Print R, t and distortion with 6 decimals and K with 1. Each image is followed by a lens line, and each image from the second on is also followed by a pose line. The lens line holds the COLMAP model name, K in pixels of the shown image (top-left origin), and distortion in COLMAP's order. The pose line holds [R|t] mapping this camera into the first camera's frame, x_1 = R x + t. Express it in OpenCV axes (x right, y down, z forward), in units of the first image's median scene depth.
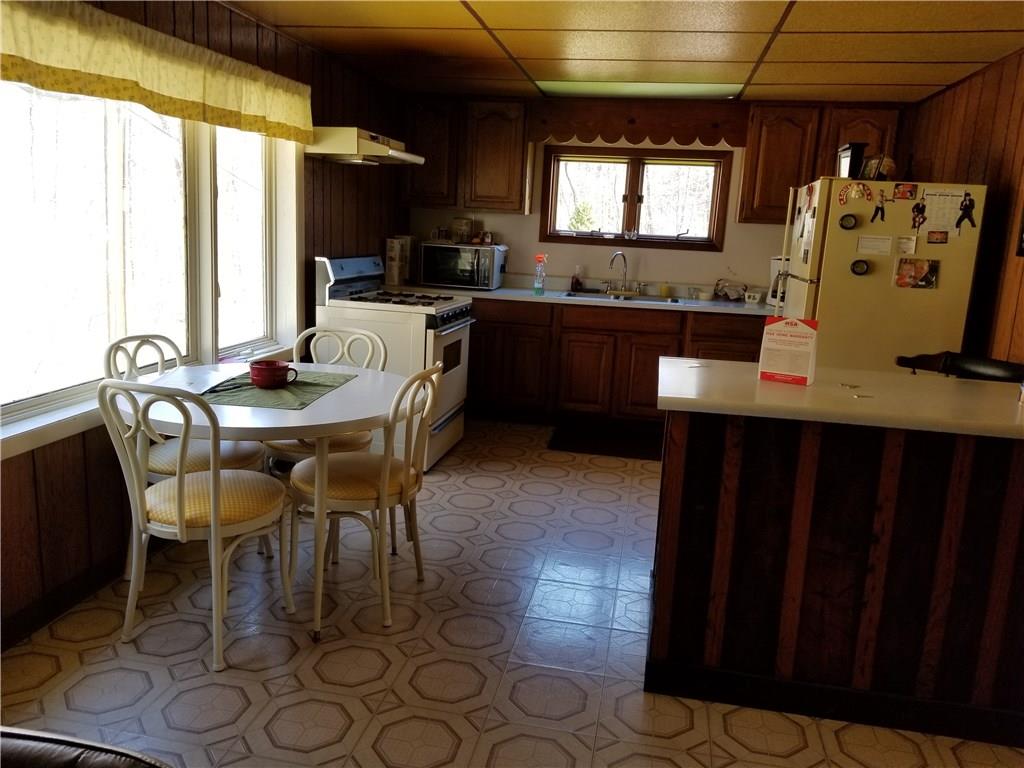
lens RADIAL K [[822.9, 0, 509.2], [0, 822.9, 384.6], [0, 0, 1]] dist [0.002008, -0.002939]
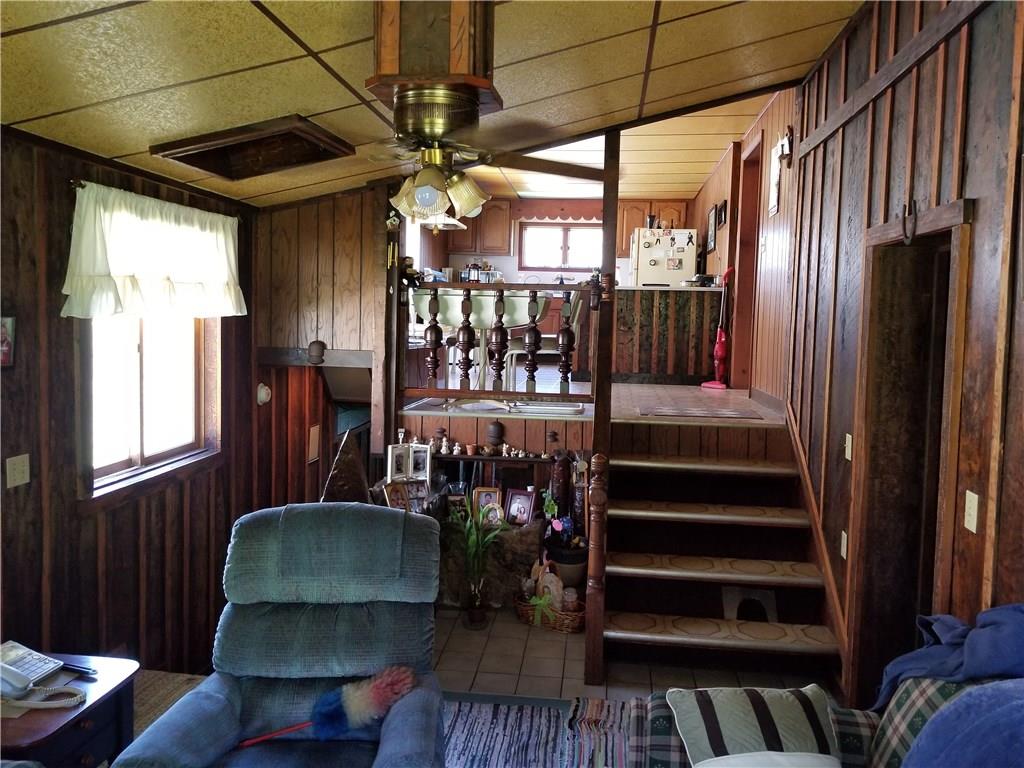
lens RADIAL K [[822.9, 0, 512.0], [0, 822.9, 381.1], [0, 0, 1]] dist [0.002008, -0.002939]
pose [[0.997447, -0.026975, 0.066124, -0.129918], [0.034463, 0.992784, -0.114854, 0.353733], [-0.062549, 0.116839, 0.991179, -1.025726]]
